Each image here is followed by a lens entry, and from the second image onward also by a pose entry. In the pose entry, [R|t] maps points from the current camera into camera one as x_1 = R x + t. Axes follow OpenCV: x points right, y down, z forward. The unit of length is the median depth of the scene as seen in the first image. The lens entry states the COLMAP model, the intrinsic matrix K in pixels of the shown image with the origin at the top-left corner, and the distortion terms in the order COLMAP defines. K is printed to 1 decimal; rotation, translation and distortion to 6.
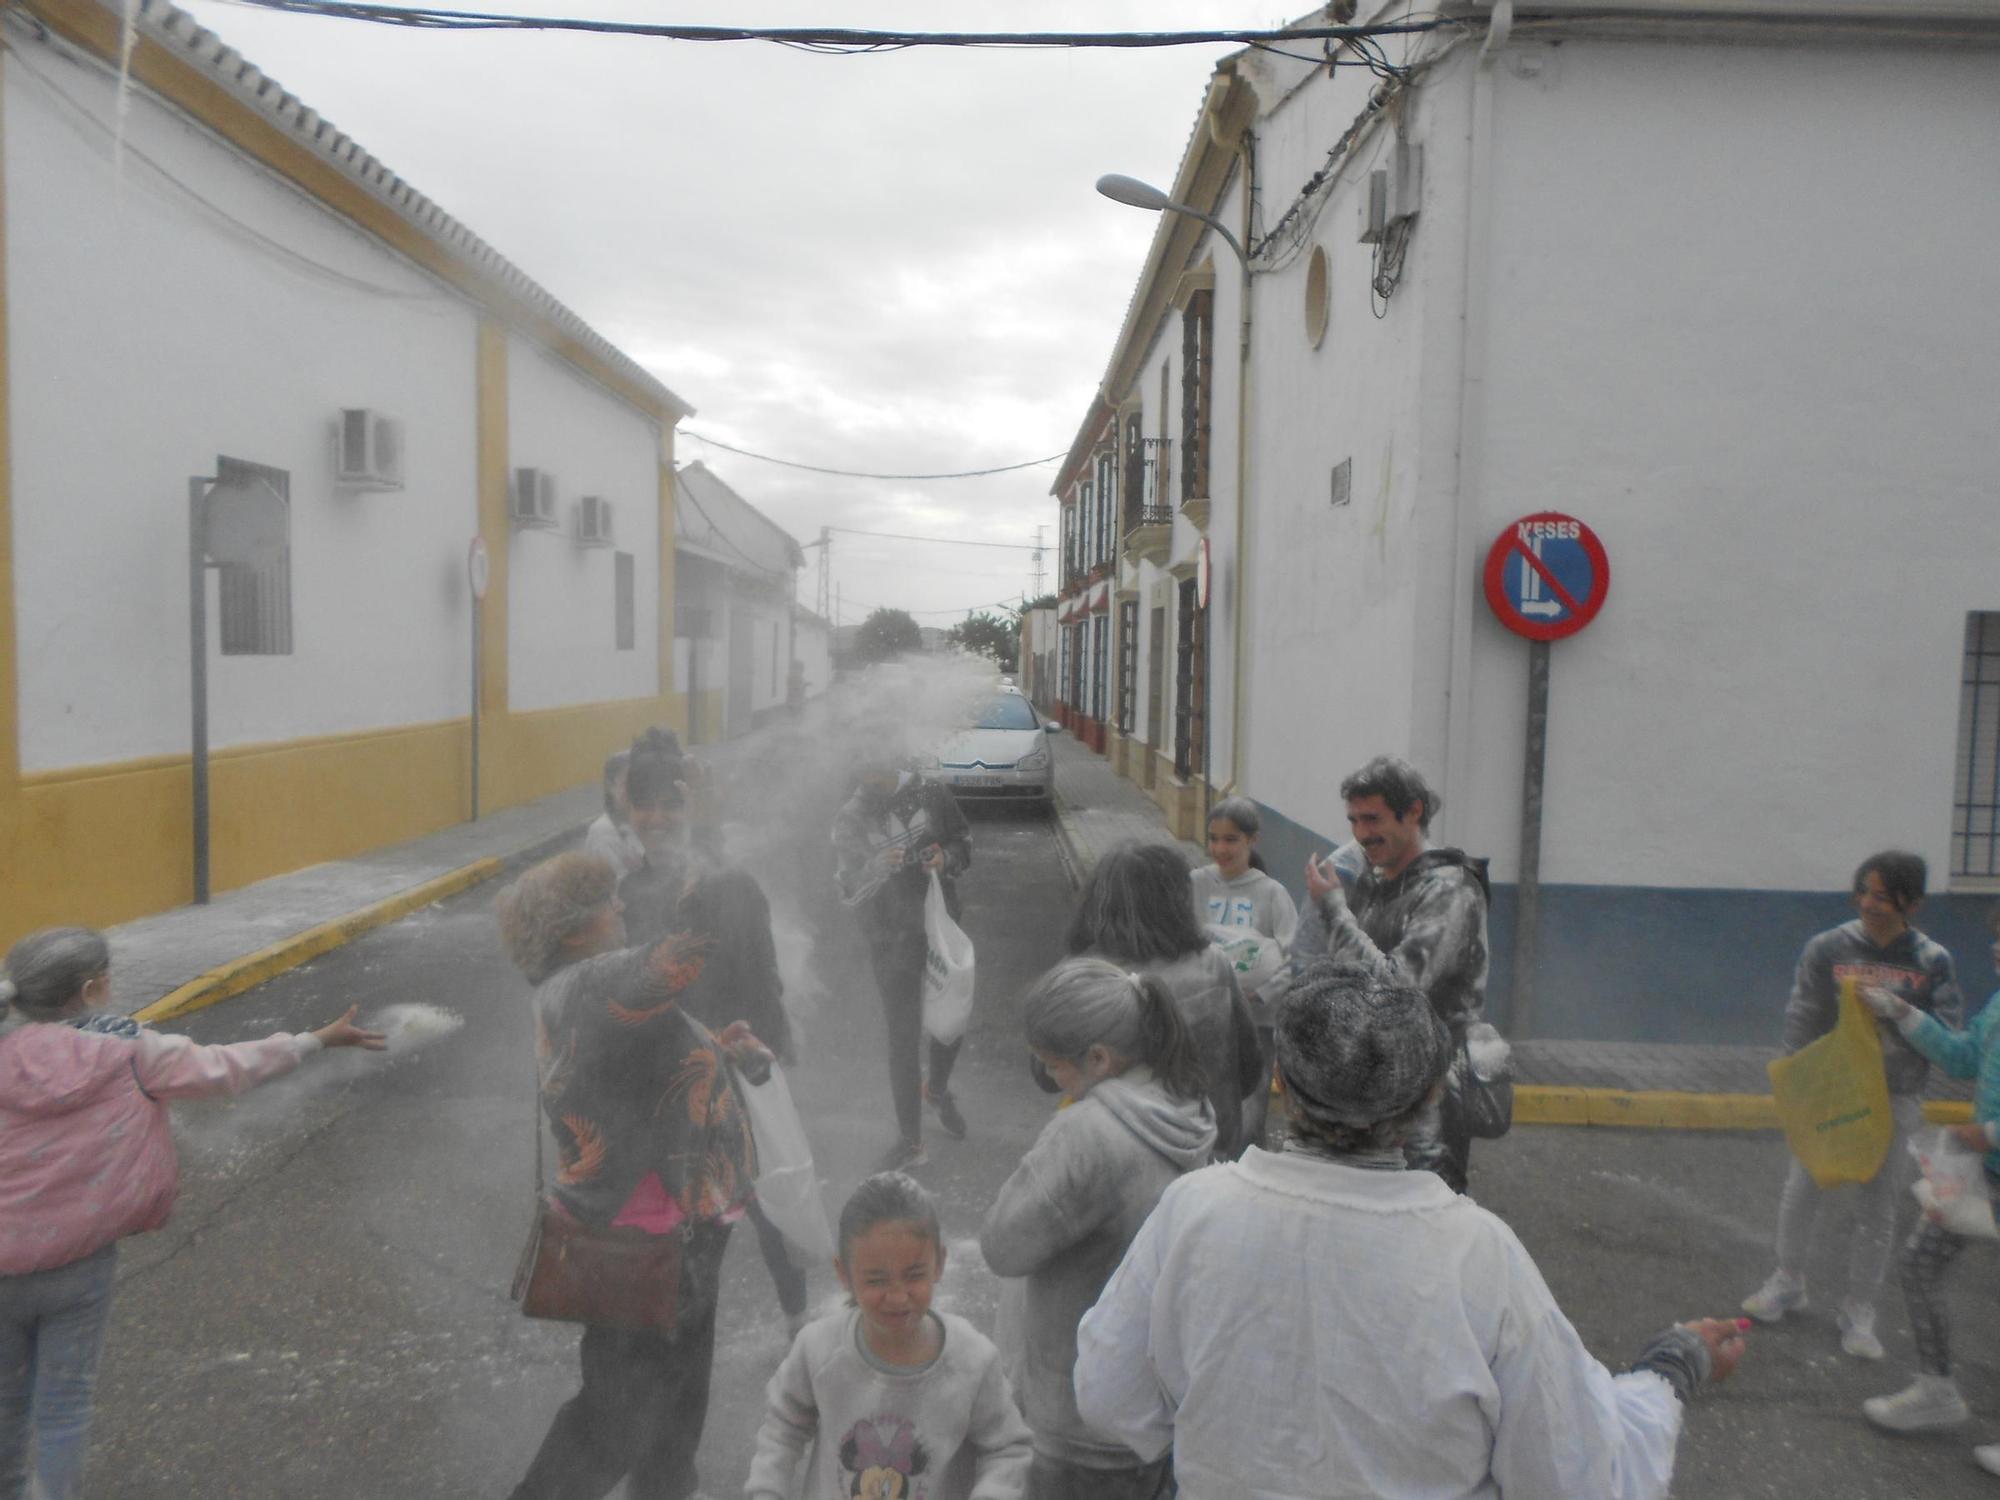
lens RADIAL K [[1552.3, 0, 1012.6], [0, 1552.3, 748.2], [0, 0, 1]] dist [-0.005277, 0.007046]
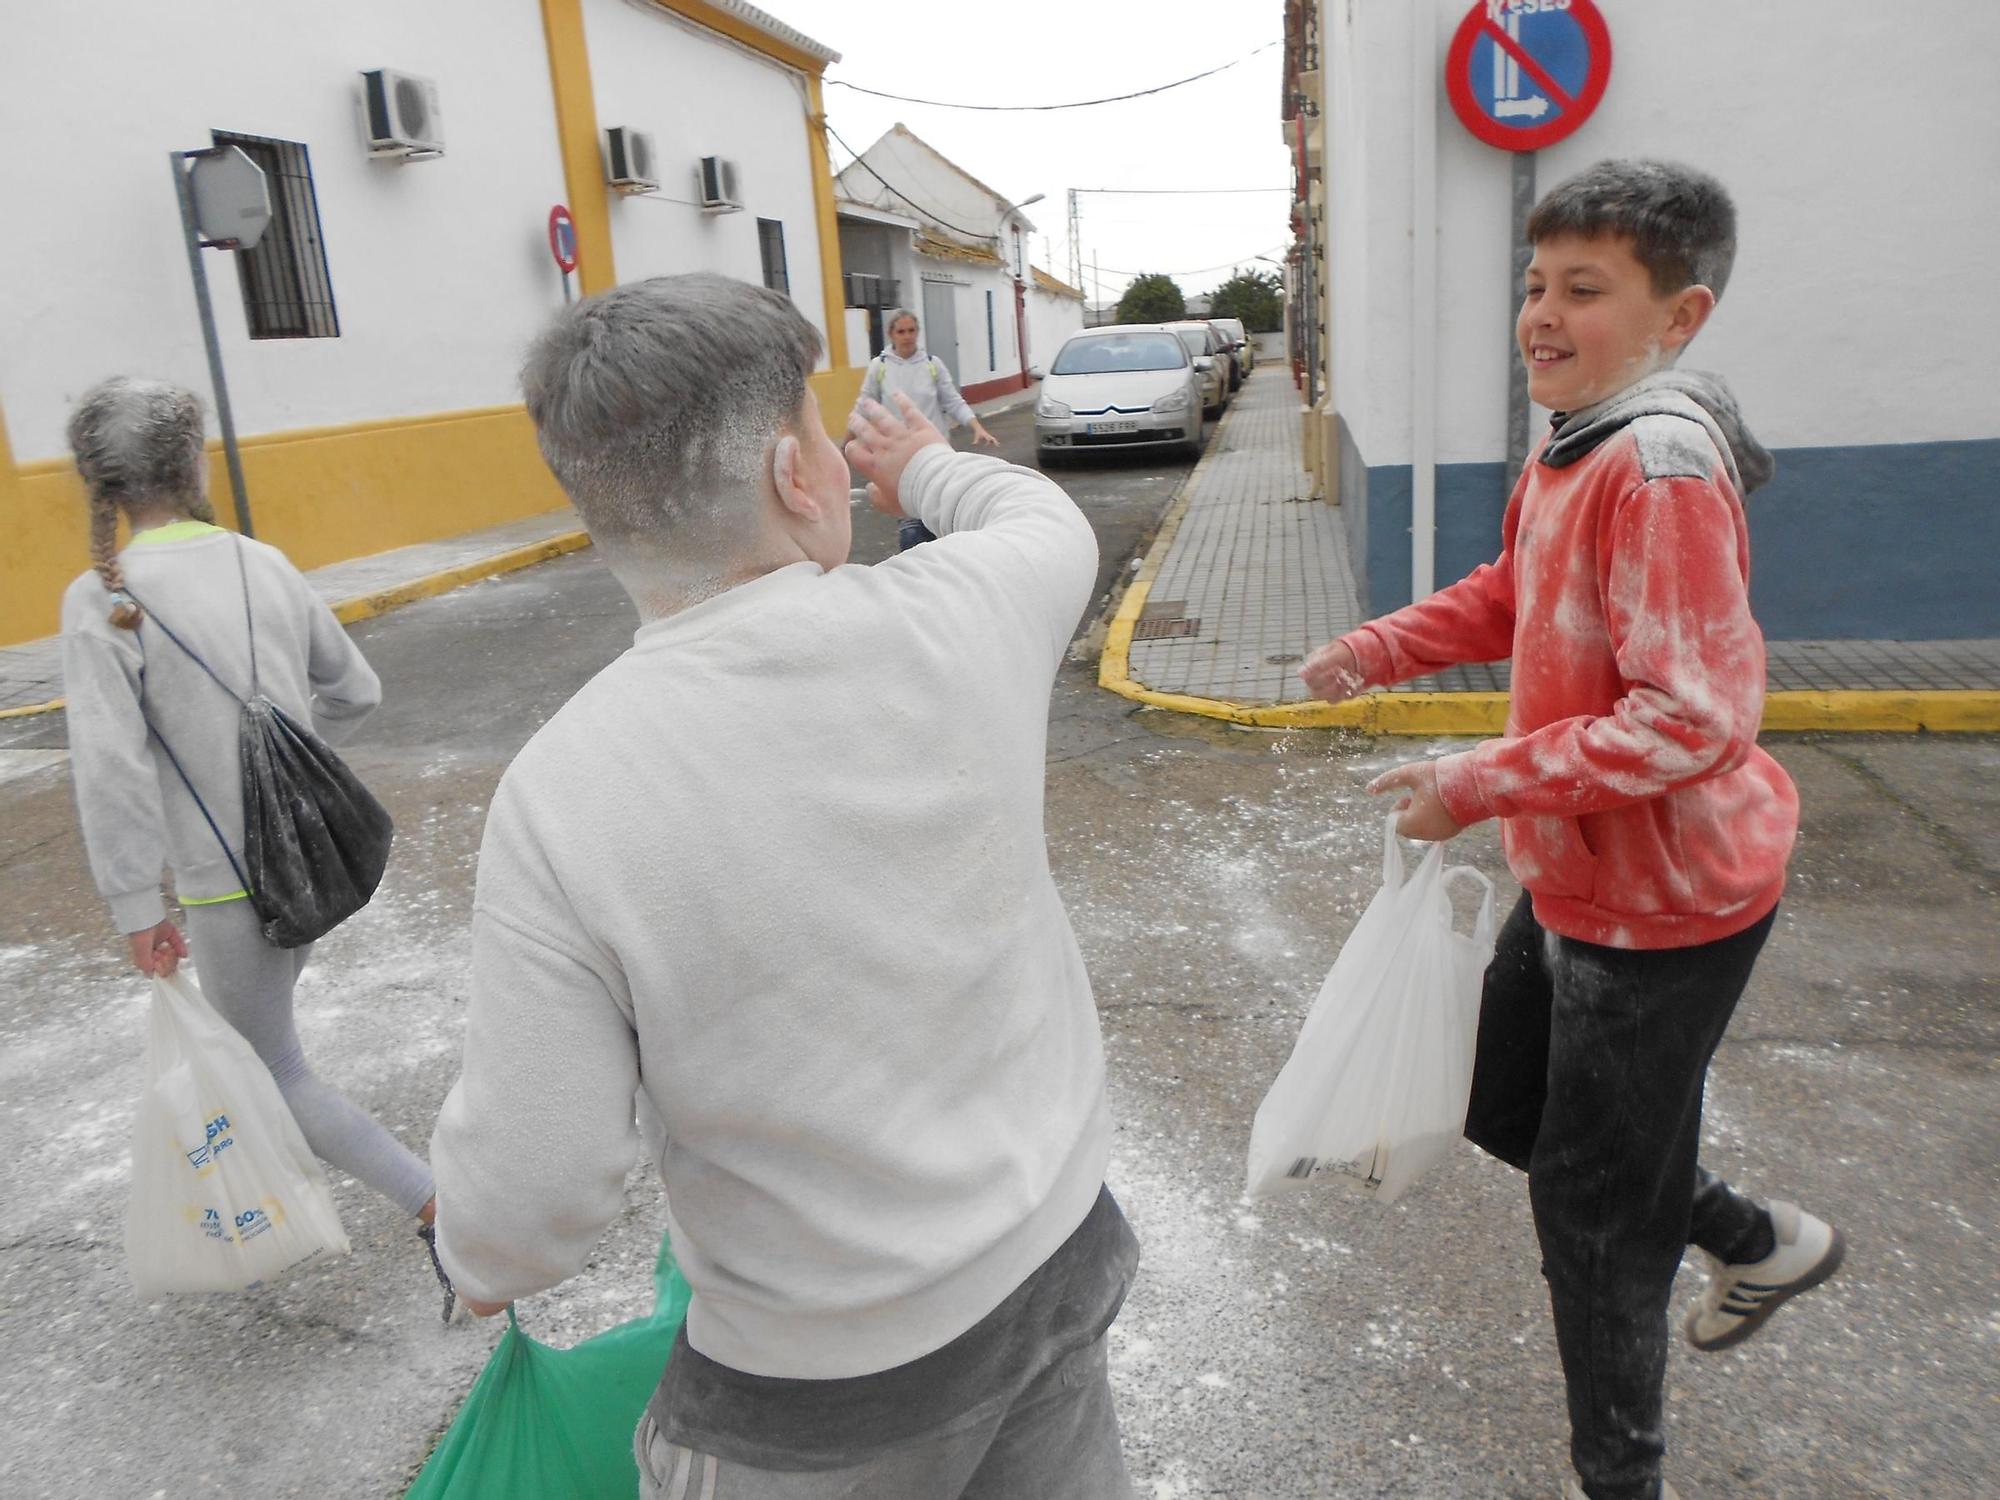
lens RADIAL K [[1543.7, 0, 1010.4], [0, 1543.7, 764.4], [0, 0, 1]] dist [-0.004737, -0.001820]
pose [[0.979239, -0.031871, -0.200188, 0.111552], [0.073616, 0.976051, 0.204707, 0.027998], [0.188869, -0.215194, 0.958134, 0.056127]]
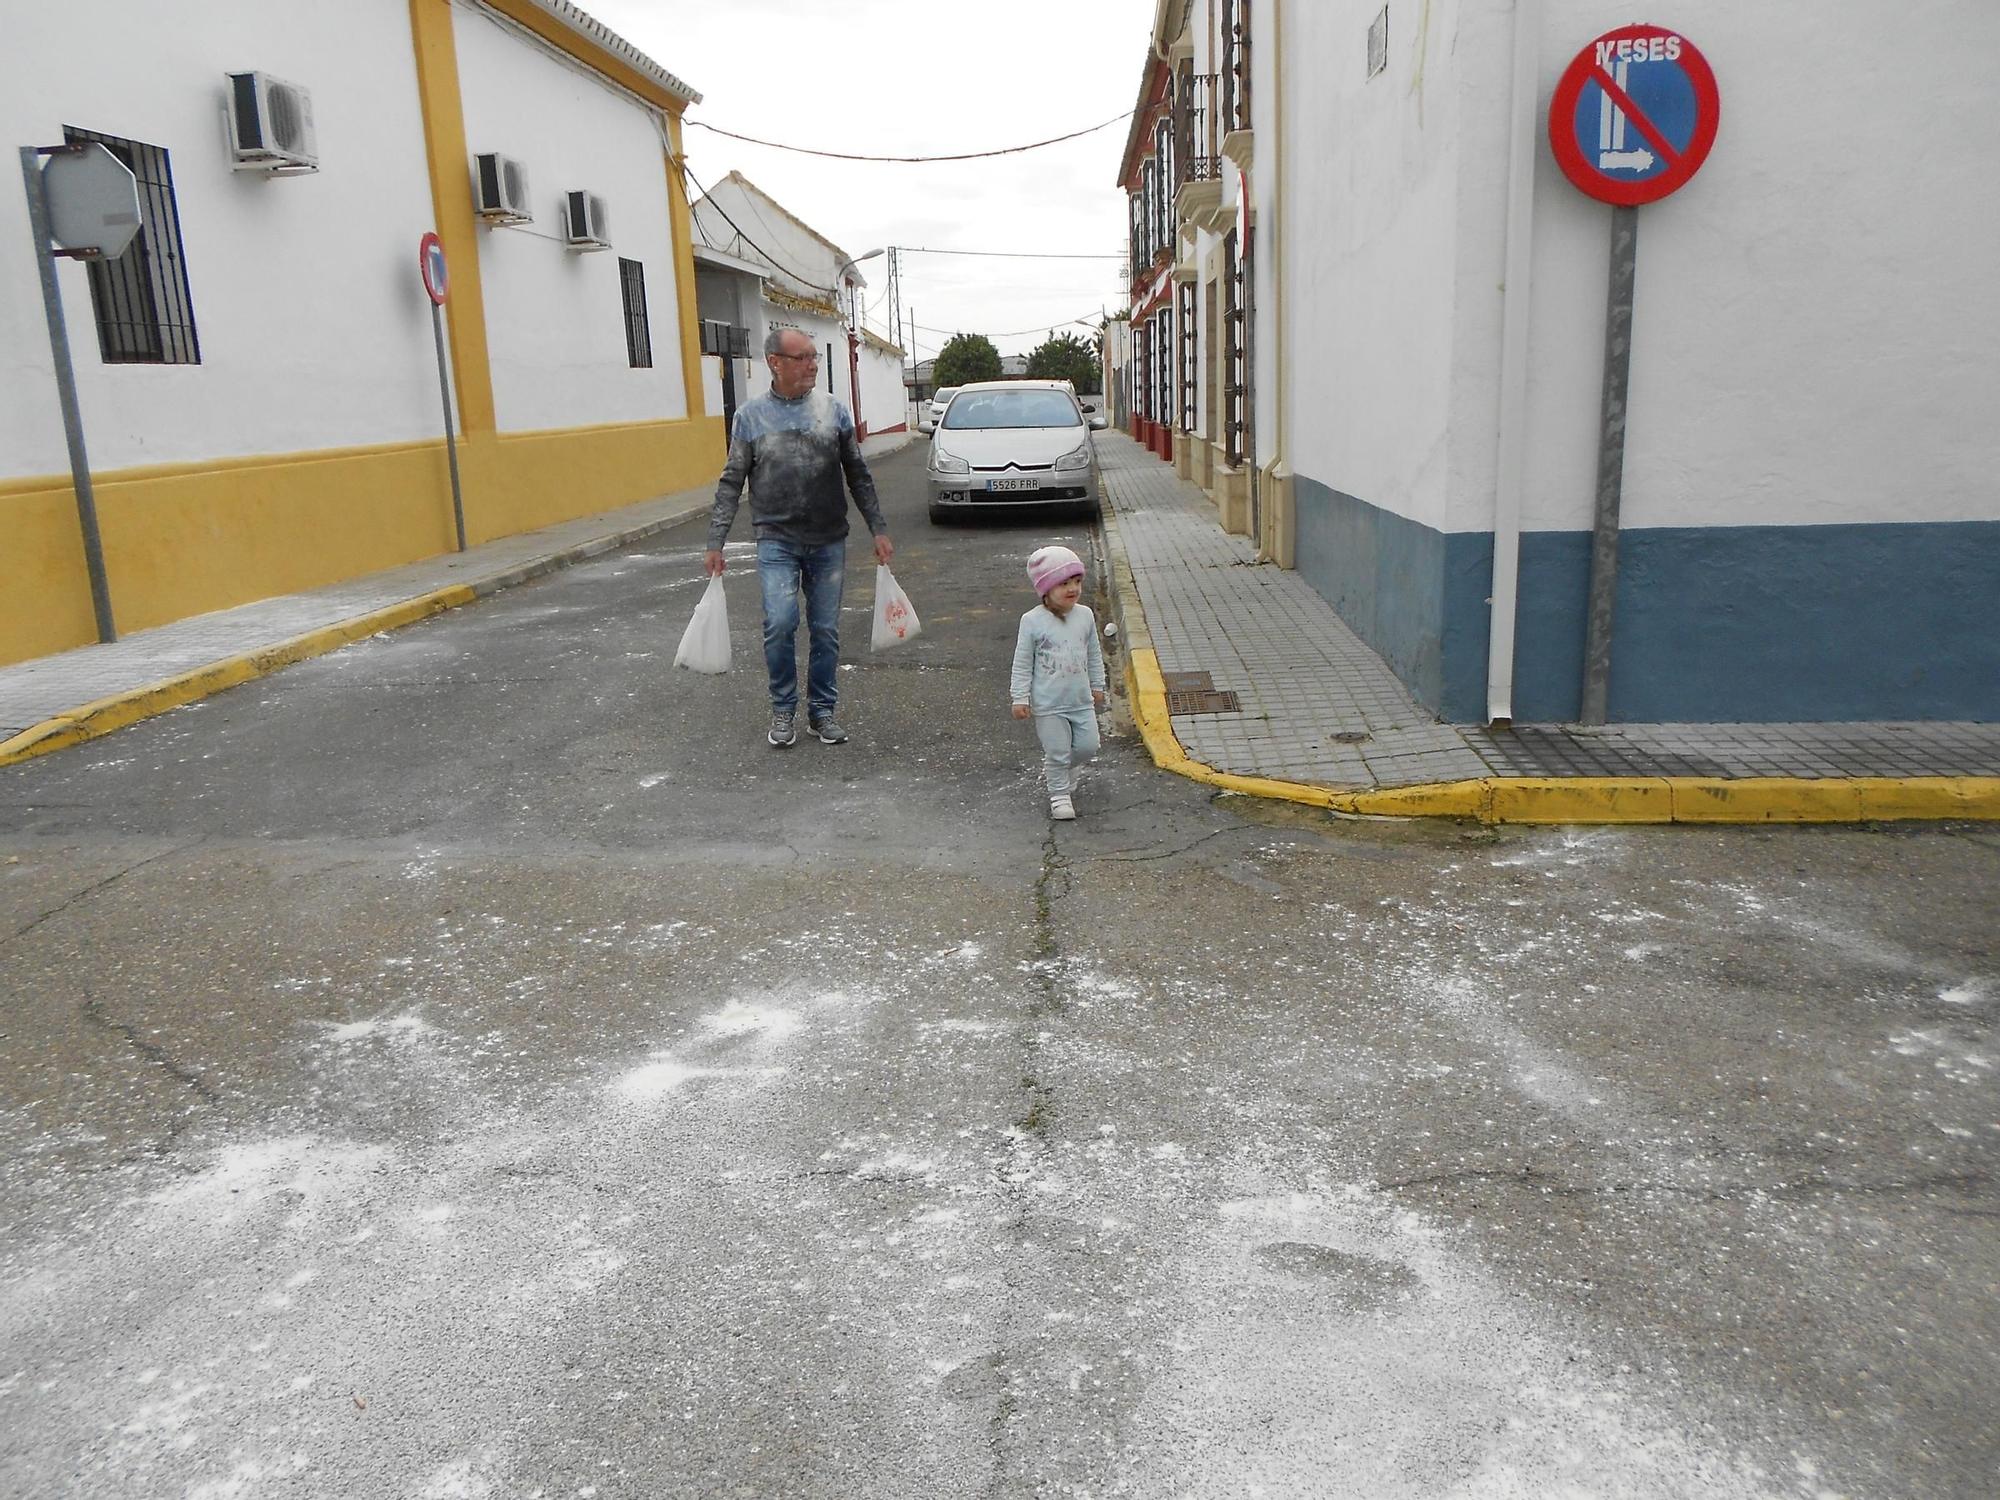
lens RADIAL K [[1553.0, 0, 1006.5], [0, 1553.0, 752.4], [0, 0, 1]] dist [-0.005084, 0.007793]
pose [[0.996487, -0.039088, -0.074069, 0.040548], [0.051198, 0.984215, 0.169409, 0.024352], [0.066278, -0.172606, 0.982759, 0.089688]]
